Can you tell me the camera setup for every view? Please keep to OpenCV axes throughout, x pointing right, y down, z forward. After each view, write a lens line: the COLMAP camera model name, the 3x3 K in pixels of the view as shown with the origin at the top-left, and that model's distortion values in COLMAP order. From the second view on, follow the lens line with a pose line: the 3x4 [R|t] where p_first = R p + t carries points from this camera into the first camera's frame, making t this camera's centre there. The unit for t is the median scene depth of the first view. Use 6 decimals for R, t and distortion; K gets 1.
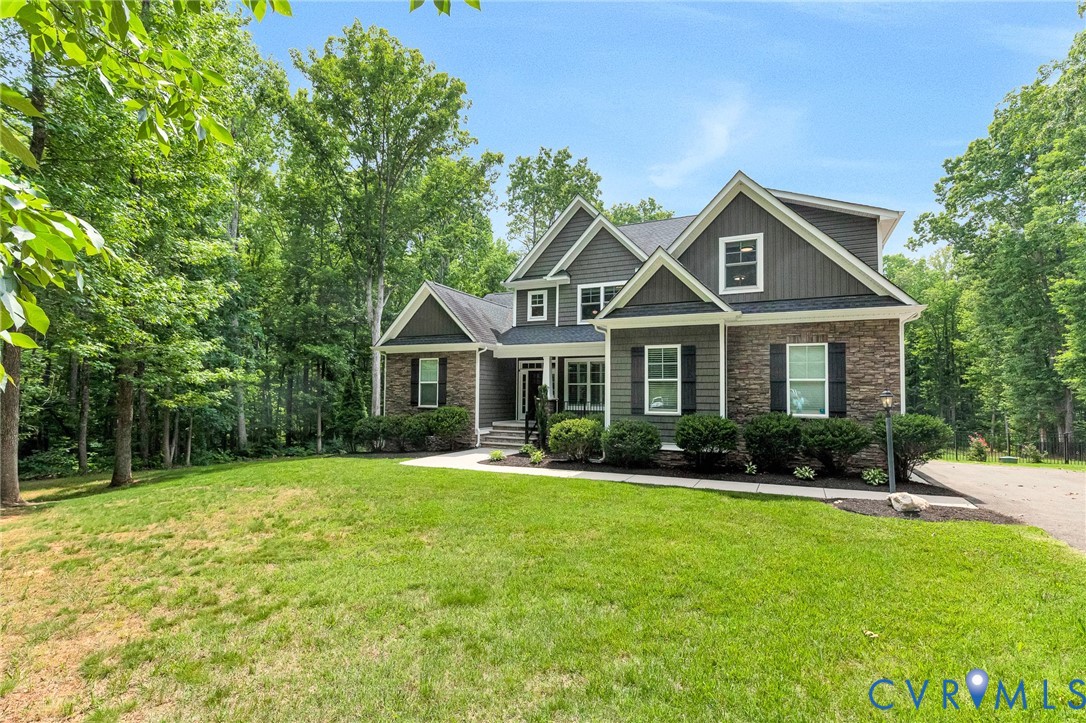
lens RADIAL K [[512.1, 0, 486.7], [0, 512.1, 370.7], [0, 0, 1]] dist [0.013764, -0.002256]
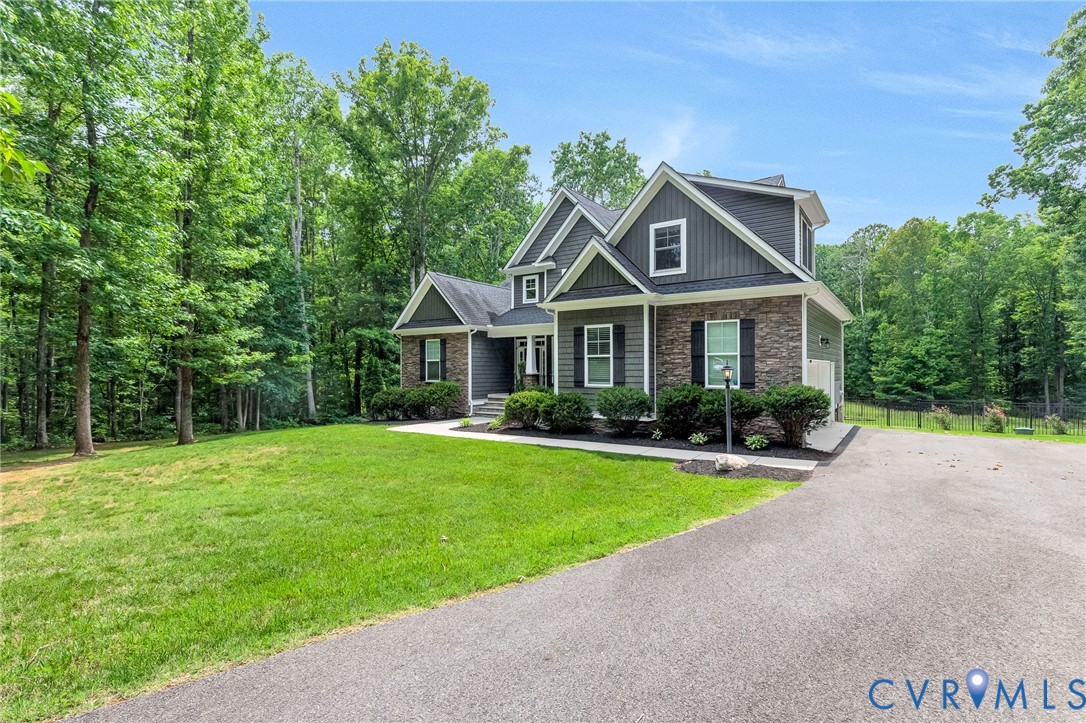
lens RADIAL K [[512.1, 0, 544.2], [0, 512.1, 360.6], [0, 0, 1]] dist [0.013764, -0.002256]
pose [[0.985543, -0.015510, -0.168716, 0.333641], [0.021116, 0.999281, 0.031483, -0.007729], [0.168106, -0.034591, 0.985162, -0.095879]]
